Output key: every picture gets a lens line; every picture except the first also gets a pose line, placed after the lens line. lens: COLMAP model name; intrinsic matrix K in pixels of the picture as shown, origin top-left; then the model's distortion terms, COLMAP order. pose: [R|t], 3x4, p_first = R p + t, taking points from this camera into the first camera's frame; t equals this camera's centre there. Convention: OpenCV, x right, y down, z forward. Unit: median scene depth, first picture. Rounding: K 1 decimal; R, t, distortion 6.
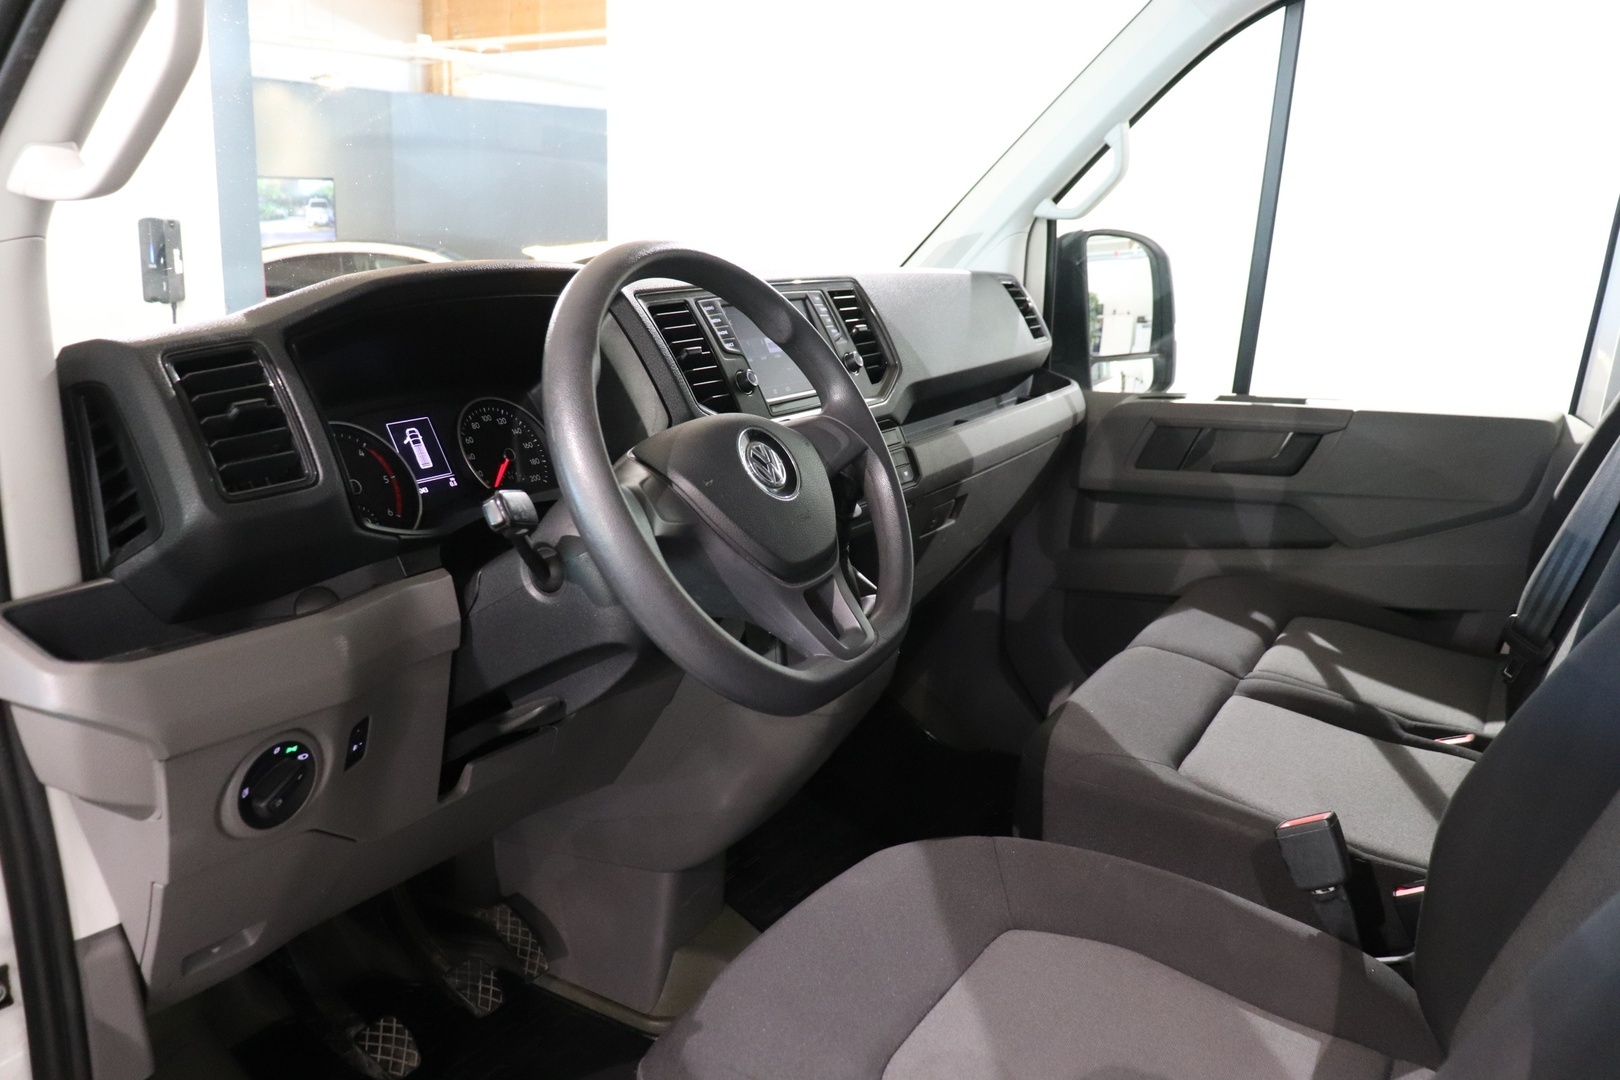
lens RADIAL K [[1331.9, 0, 824.6], [0, 1331.9, 542.8], [0, 0, 1]] dist [-0.176181, 0.165171]
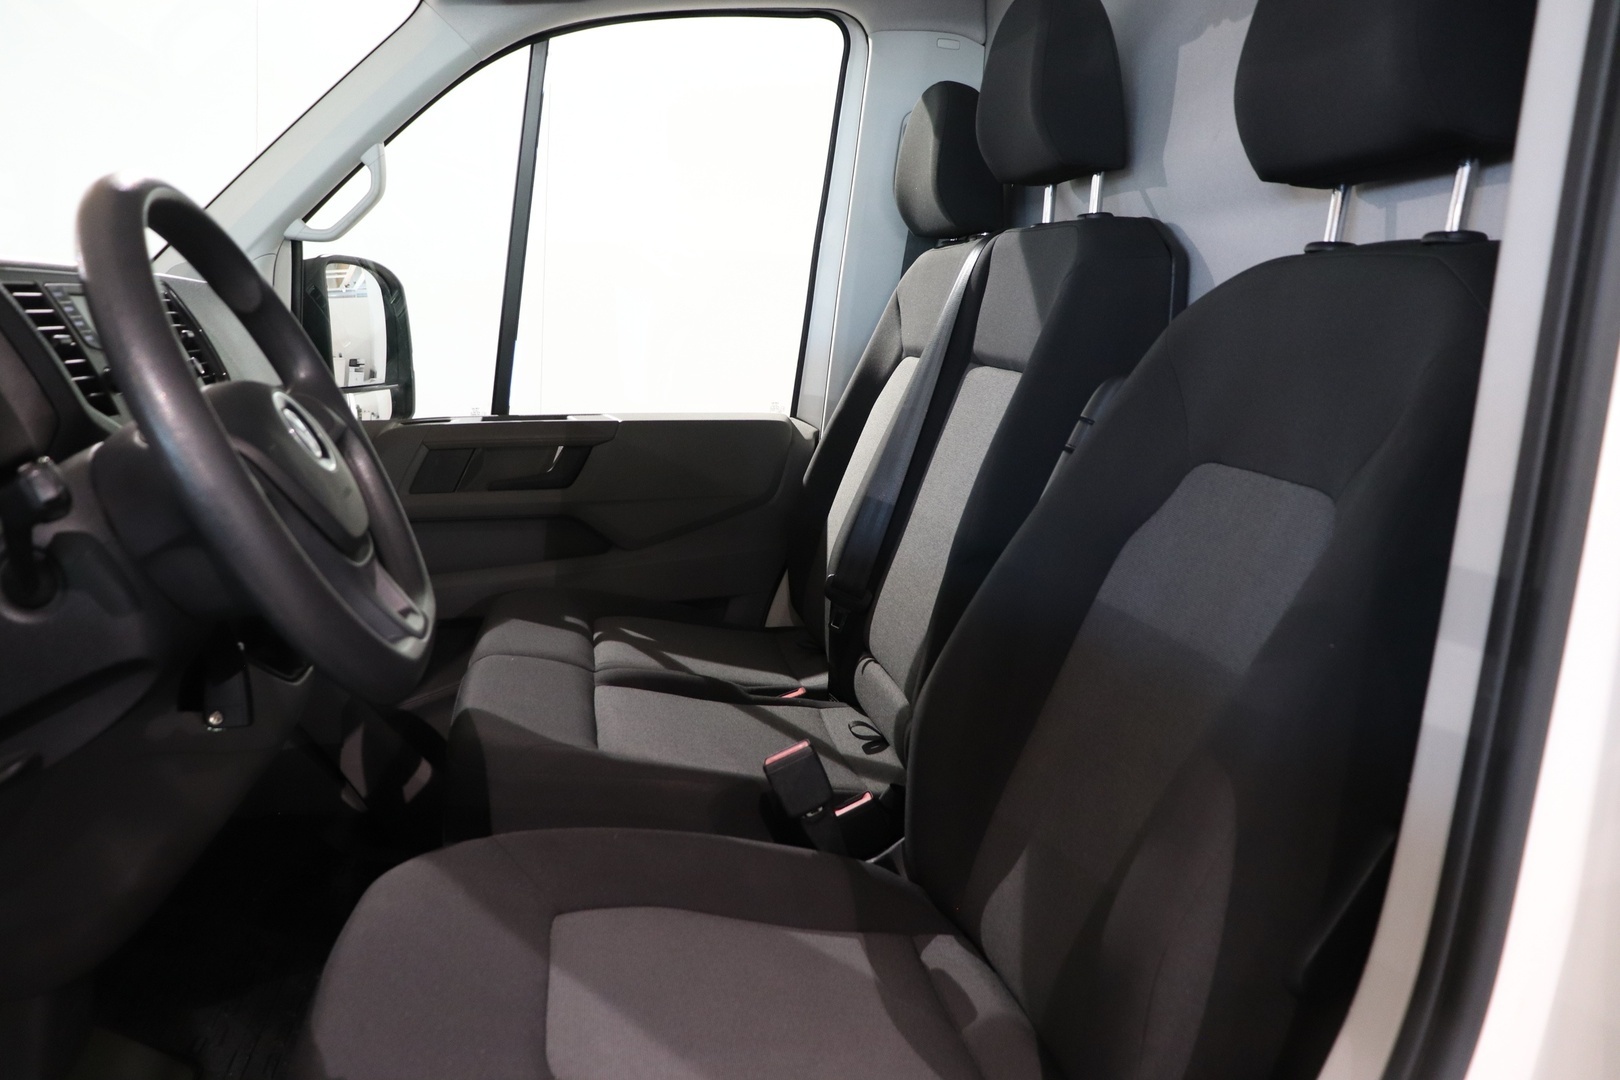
lens RADIAL K [[1331.9, 0, 824.6], [0, 1331.9, 542.8], [0, 0, 1]] dist [-0.176181, 0.165171]
pose [[0.771492, -0.083387, 0.630751, -0.155891], [0.118148, 0.992908, -0.013245, 0.031518], [-0.625173, 0.084740, 0.775872, 0.057309]]
